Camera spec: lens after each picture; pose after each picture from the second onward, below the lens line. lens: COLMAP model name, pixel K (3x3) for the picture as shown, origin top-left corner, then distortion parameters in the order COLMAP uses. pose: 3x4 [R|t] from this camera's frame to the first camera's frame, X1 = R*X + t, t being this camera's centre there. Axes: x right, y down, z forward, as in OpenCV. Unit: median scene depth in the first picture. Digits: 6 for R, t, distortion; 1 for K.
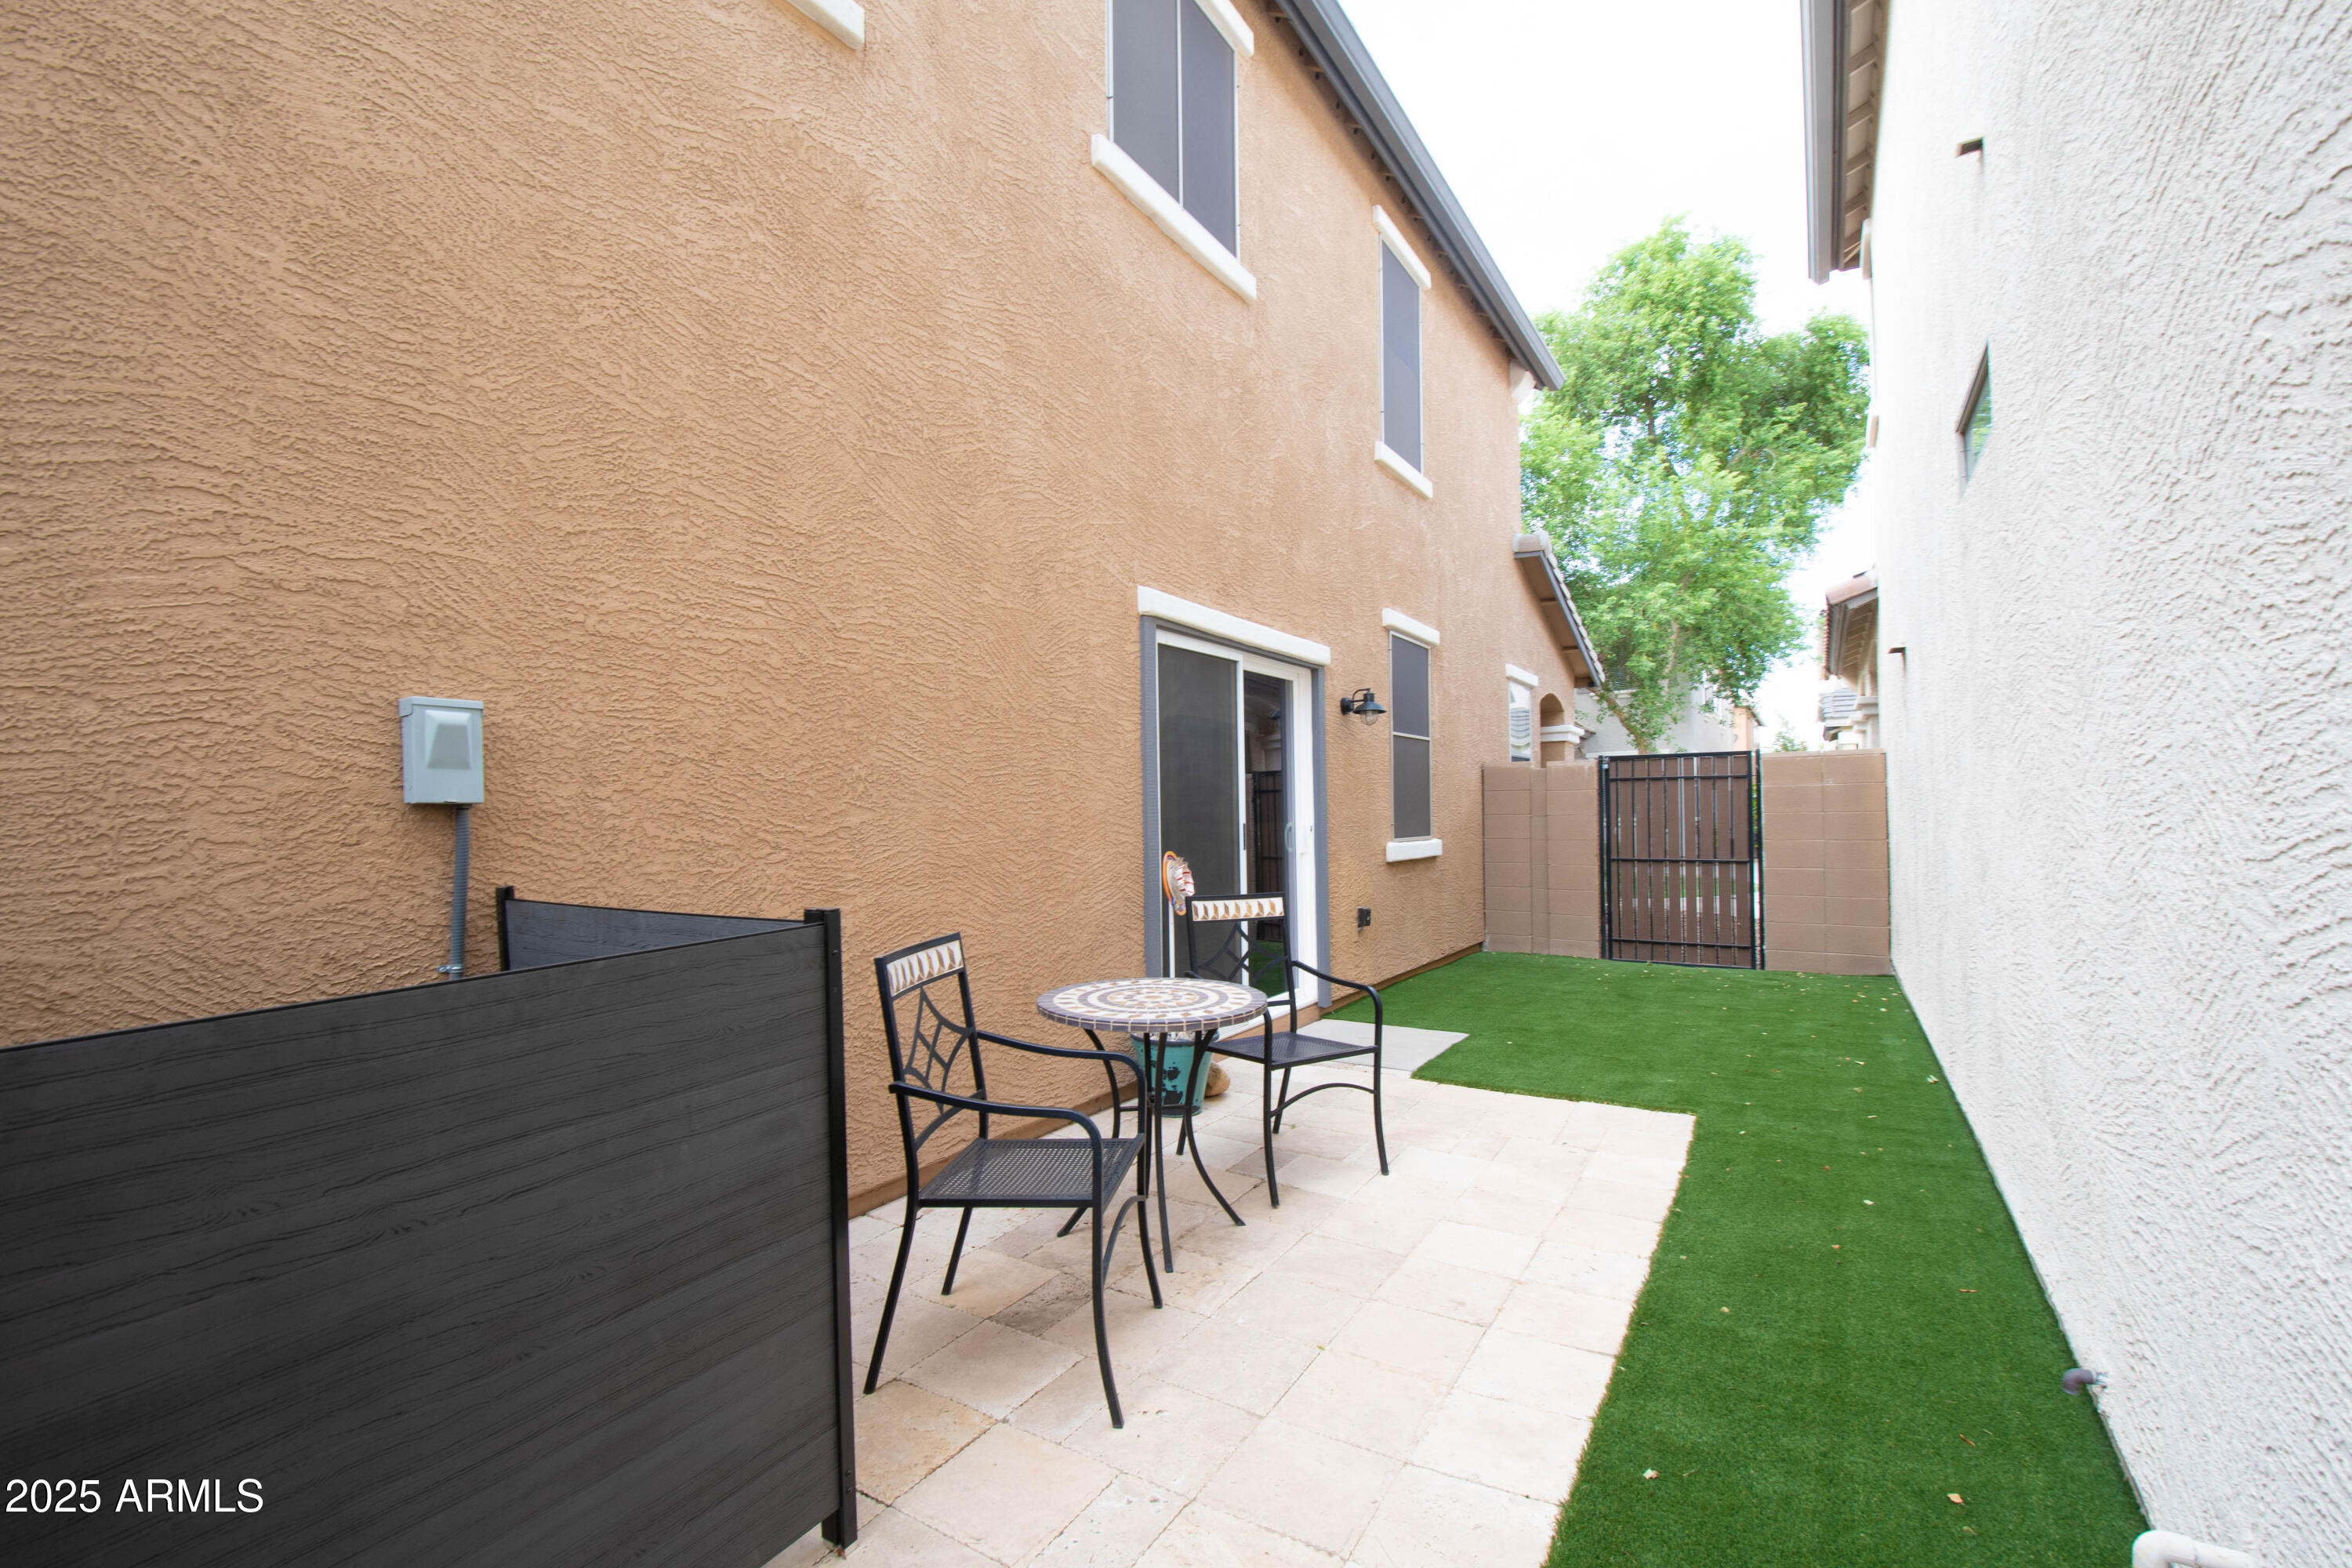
lens RADIAL K [[1031.8, 0, 1175.8], [0, 1031.8, 796.1], [0, 0, 1]] dist [-0.016157, -0.003002]
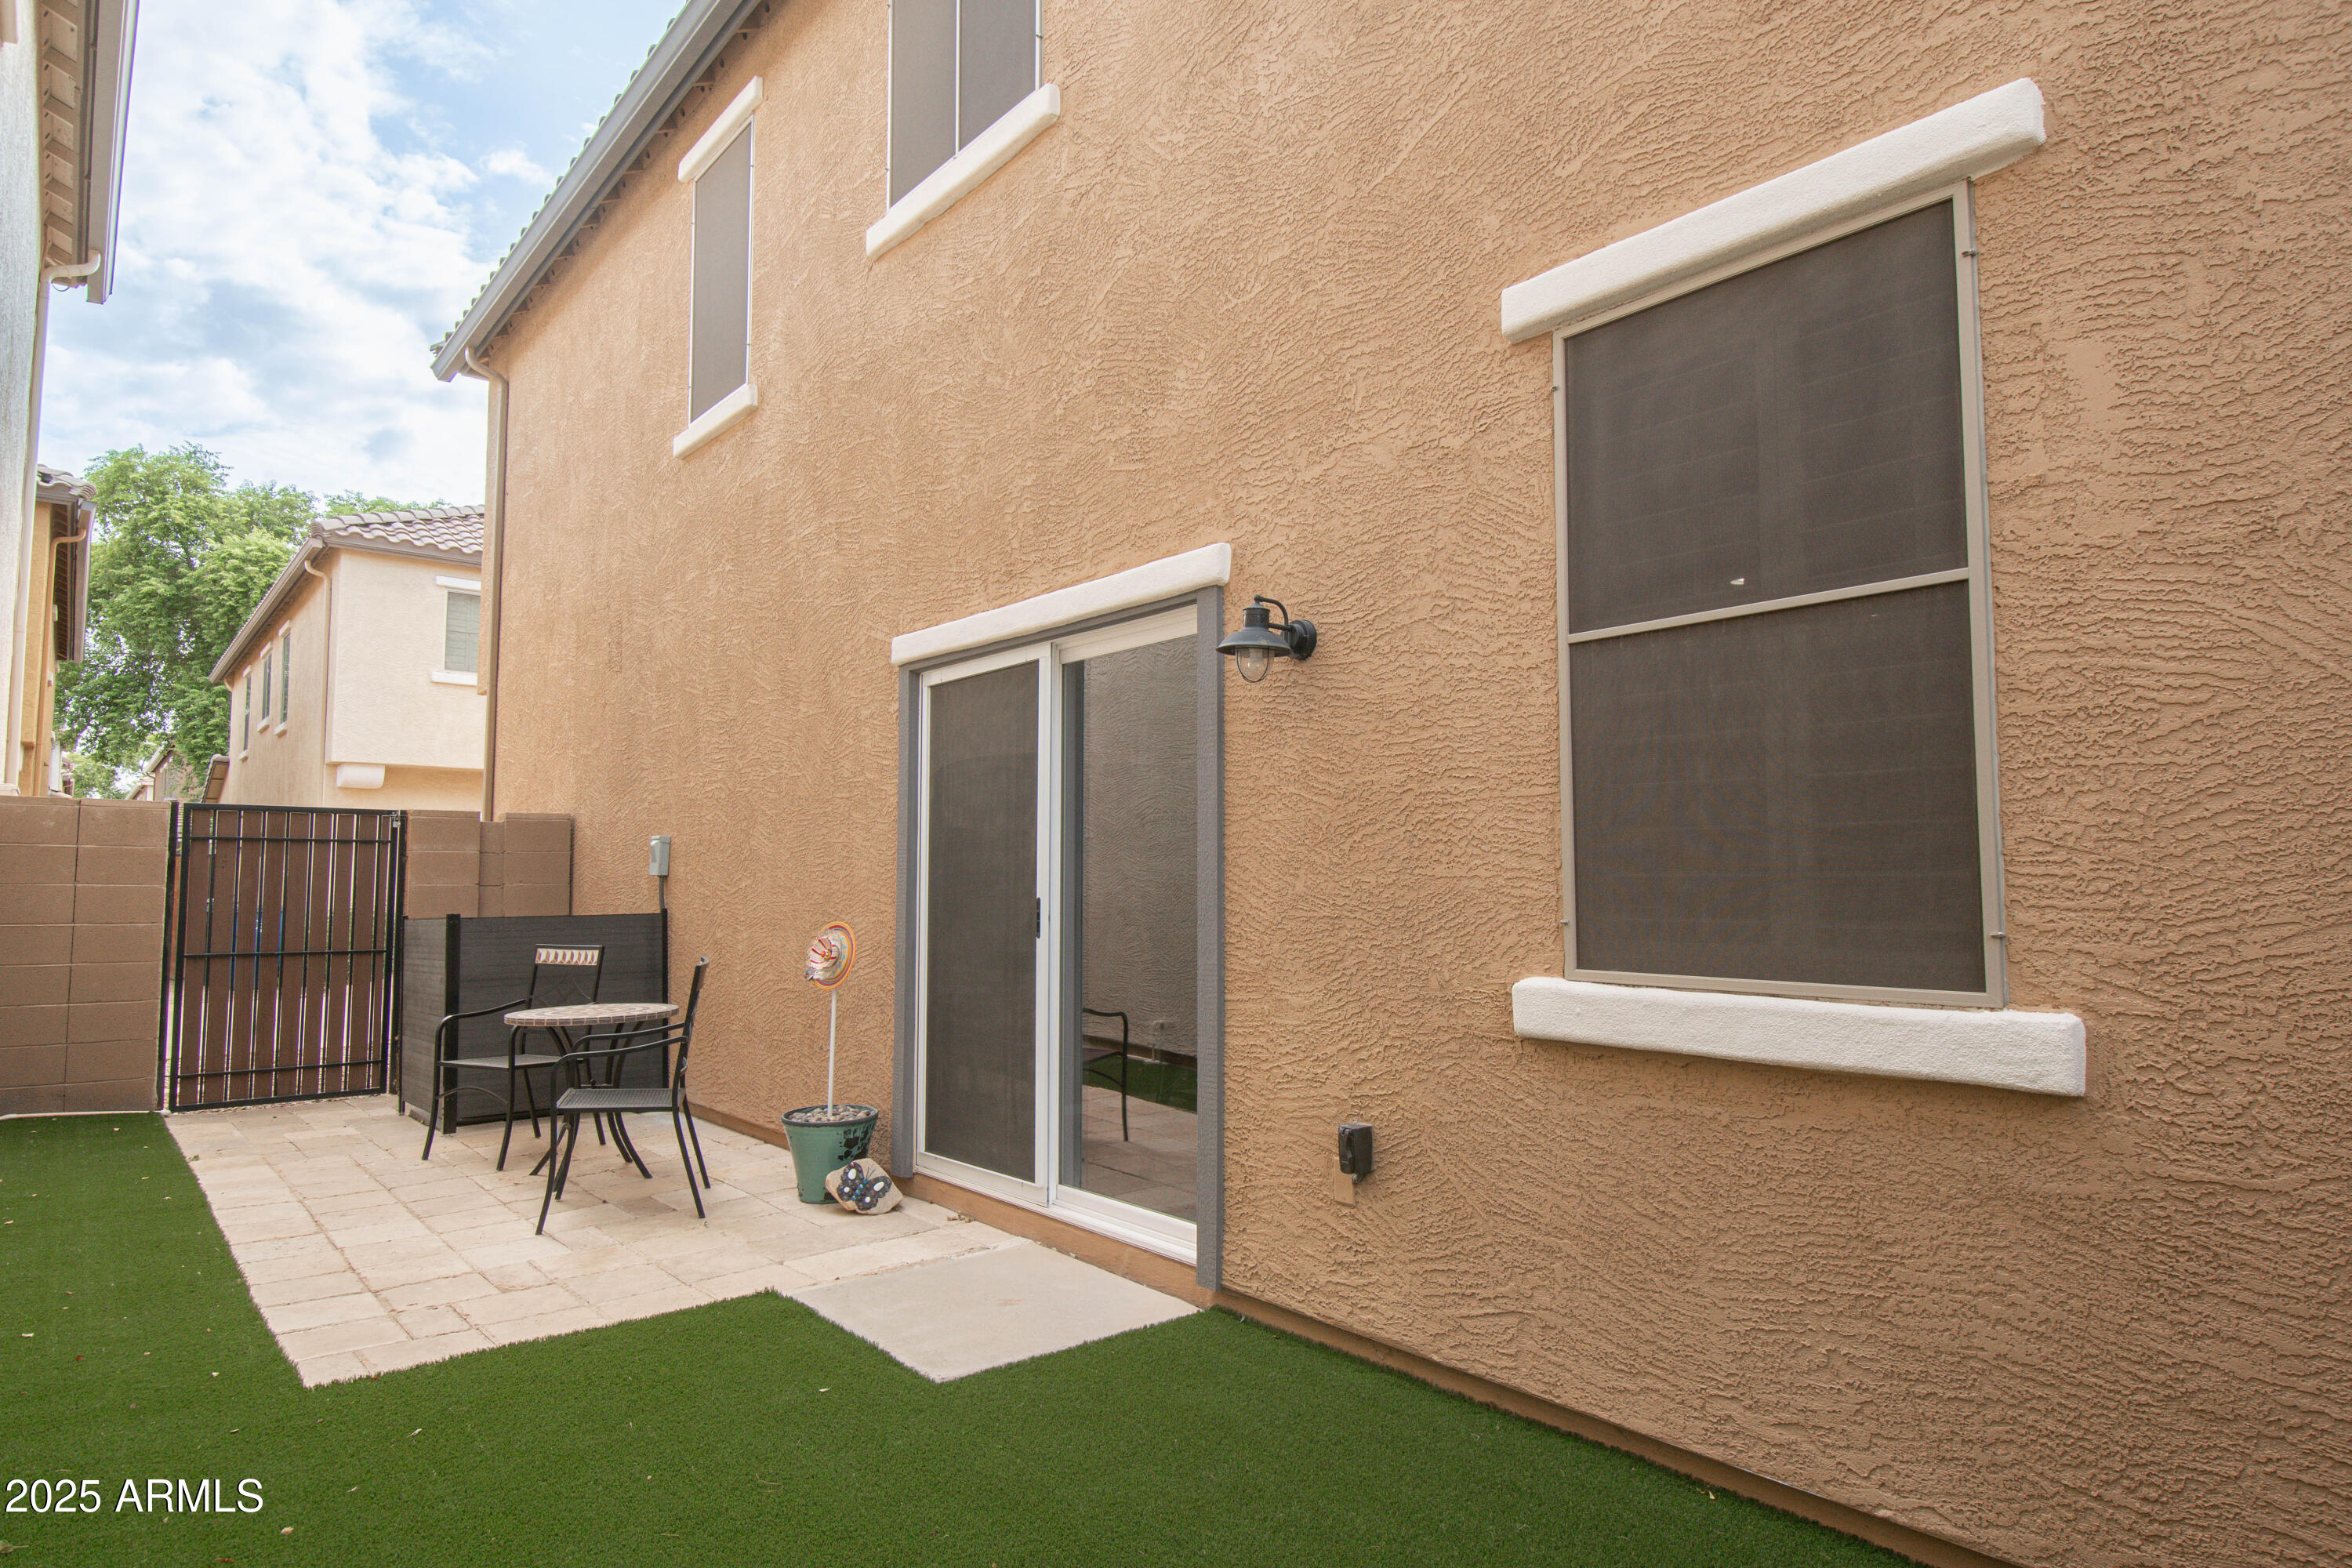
lens RADIAL K [[1309.7, 0, 1176.7], [0, 1309.7, 788.0], [0, 0, 1]] dist [-0.006437, -0.000885]
pose [[-0.307983, -0.059294, -0.949542, 0.953877], [0.017574, 0.997531, -0.067991, 0.016487], [0.951230, -0.037627, -0.306181, 1.514203]]
